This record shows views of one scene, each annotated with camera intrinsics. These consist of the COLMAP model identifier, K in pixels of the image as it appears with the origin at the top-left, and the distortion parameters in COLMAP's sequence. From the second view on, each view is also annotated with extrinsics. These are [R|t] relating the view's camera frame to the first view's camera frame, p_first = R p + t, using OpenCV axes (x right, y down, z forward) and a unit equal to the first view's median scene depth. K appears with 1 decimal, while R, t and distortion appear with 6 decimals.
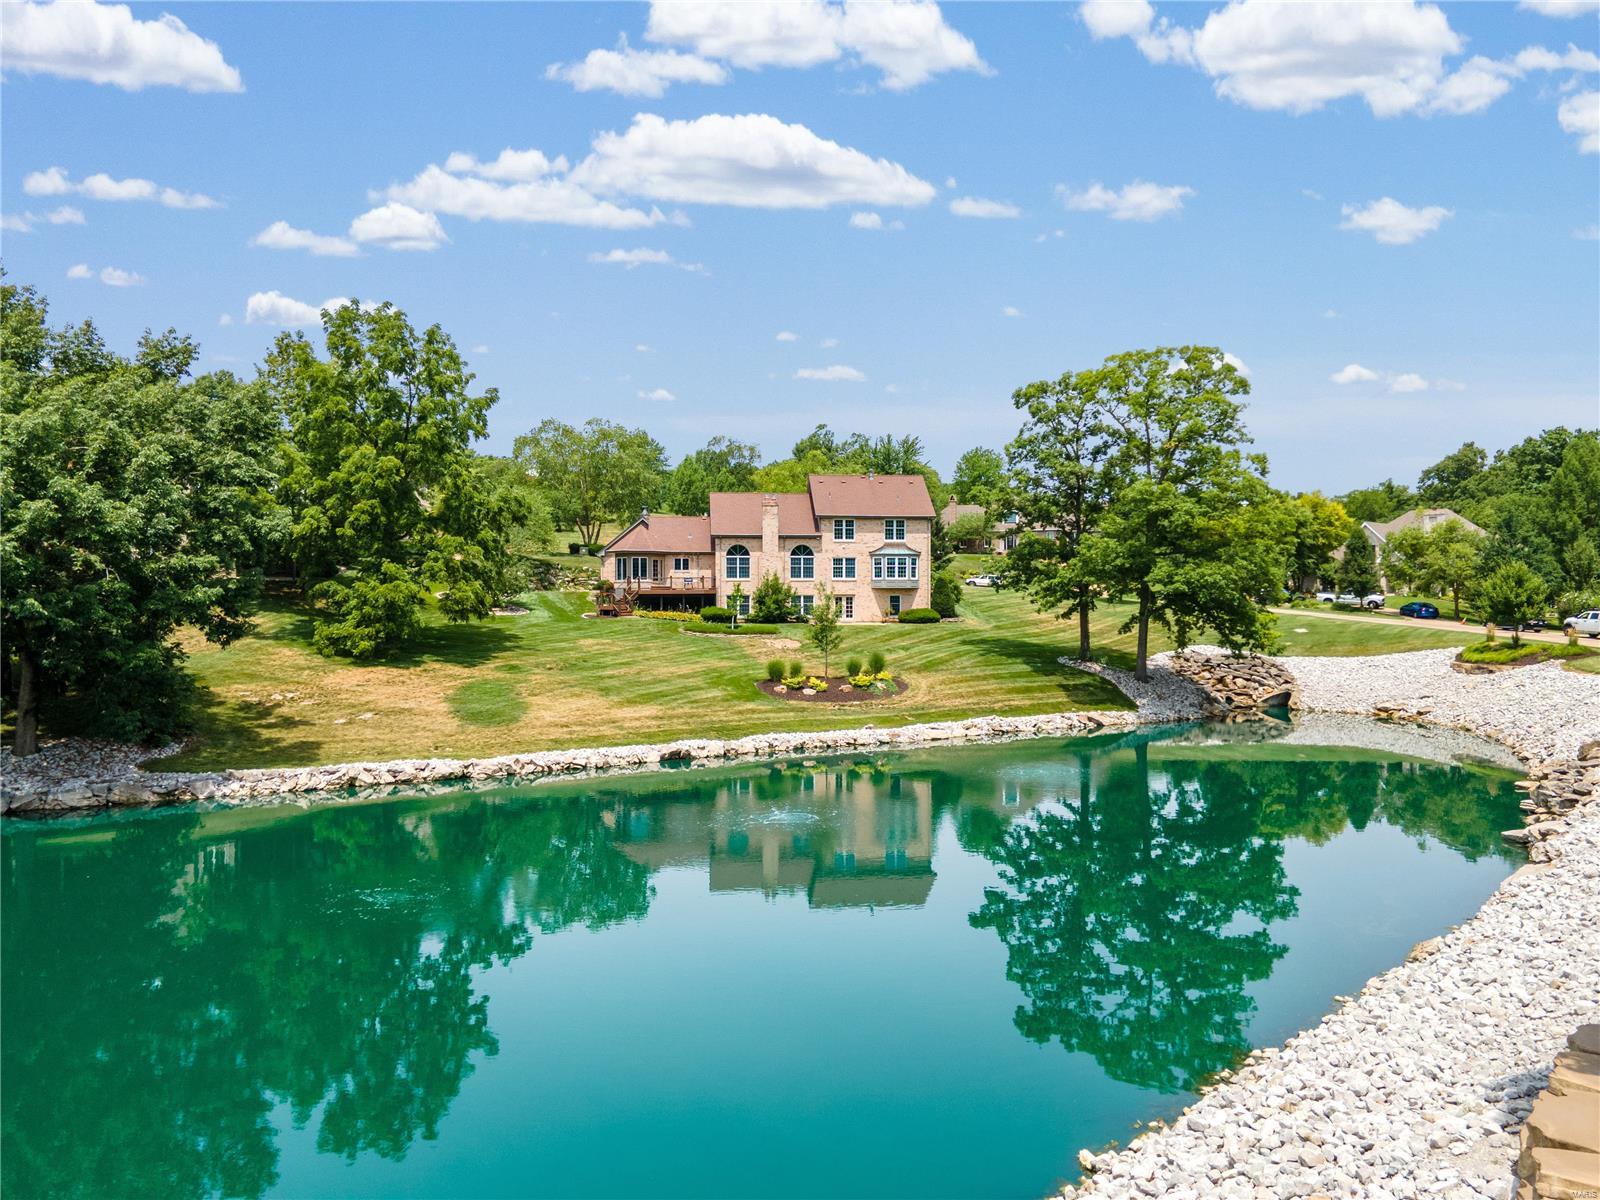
lens RADIAL K [[1154.7, 0, 800.0], [0, 1154.7, 600.0], [0, 0, 1]] dist [0.053408, -0.001085]
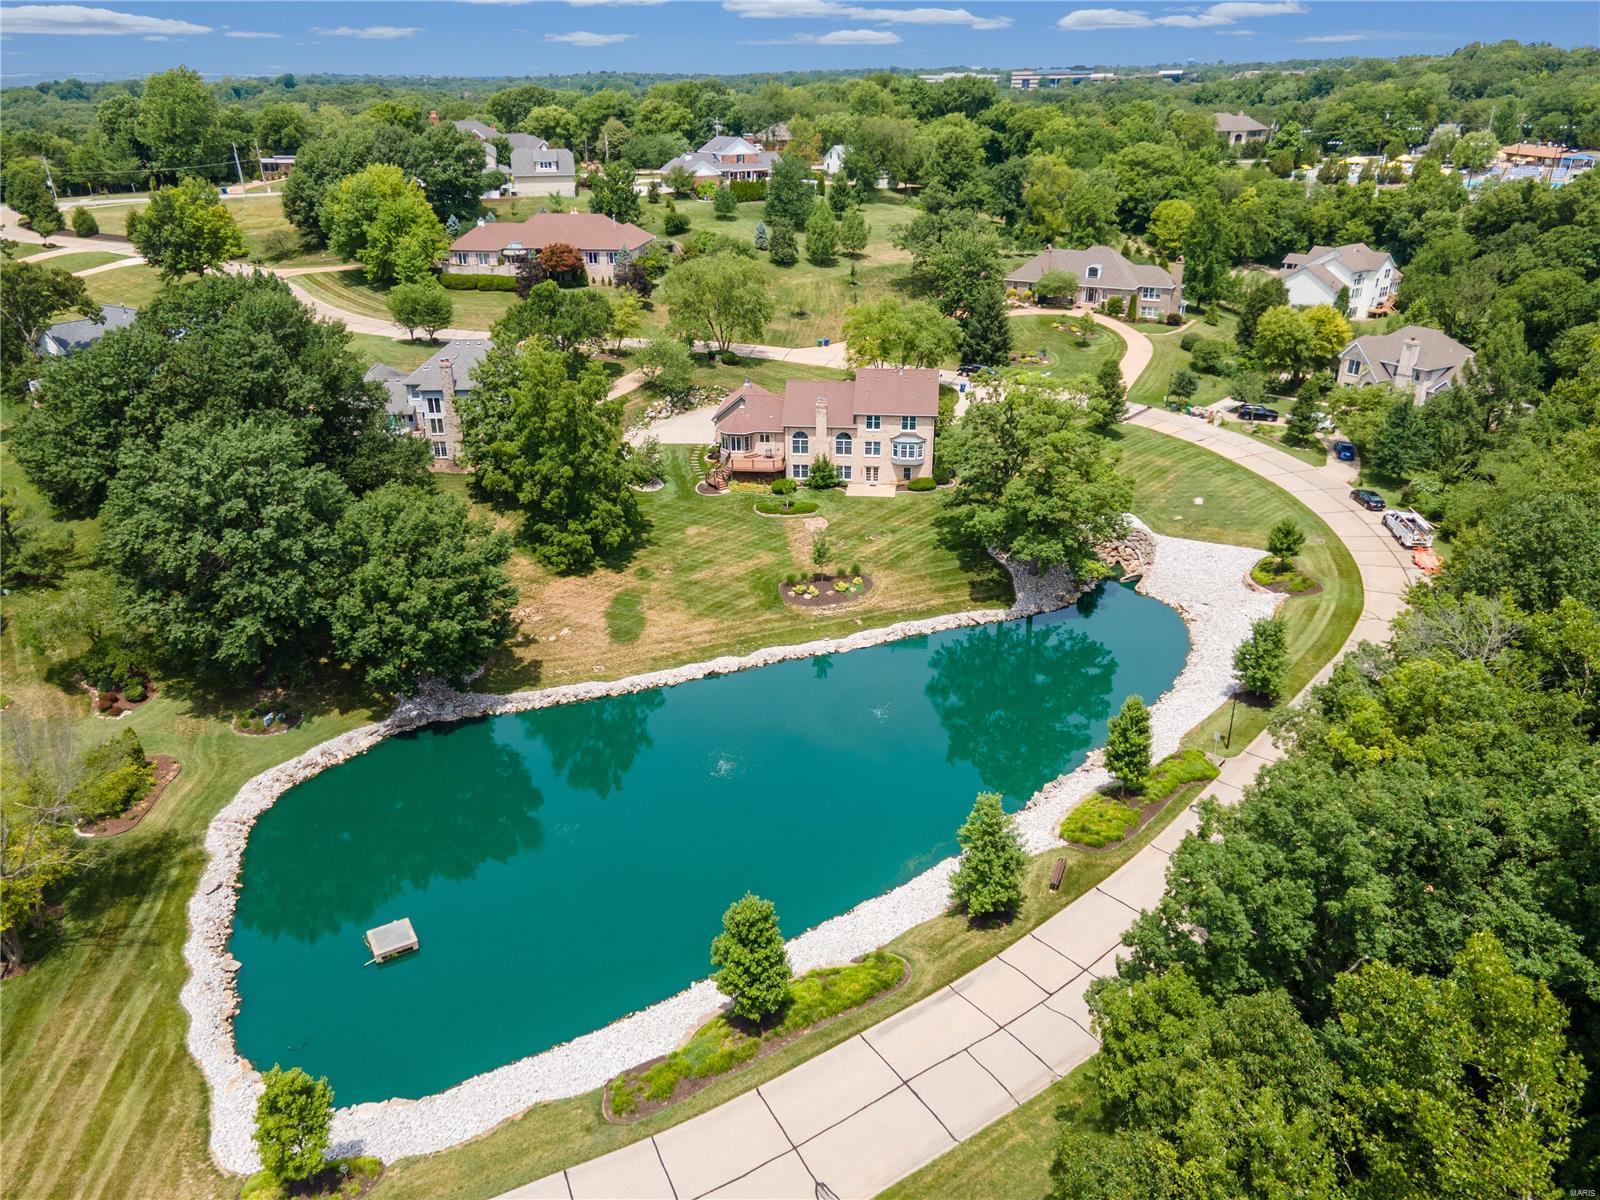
lens RADIAL K [[1154.7, 0, 800.0], [0, 1154.7, 600.0], [0, 0, 1]] dist [0.053408, -0.001085]
pose [[0.981175, 0.074046, -0.178363, 0.223447], [0.007463, 0.908349, 0.418146, -0.466438], [0.192977, -0.411605, 0.890697, -0.397973]]
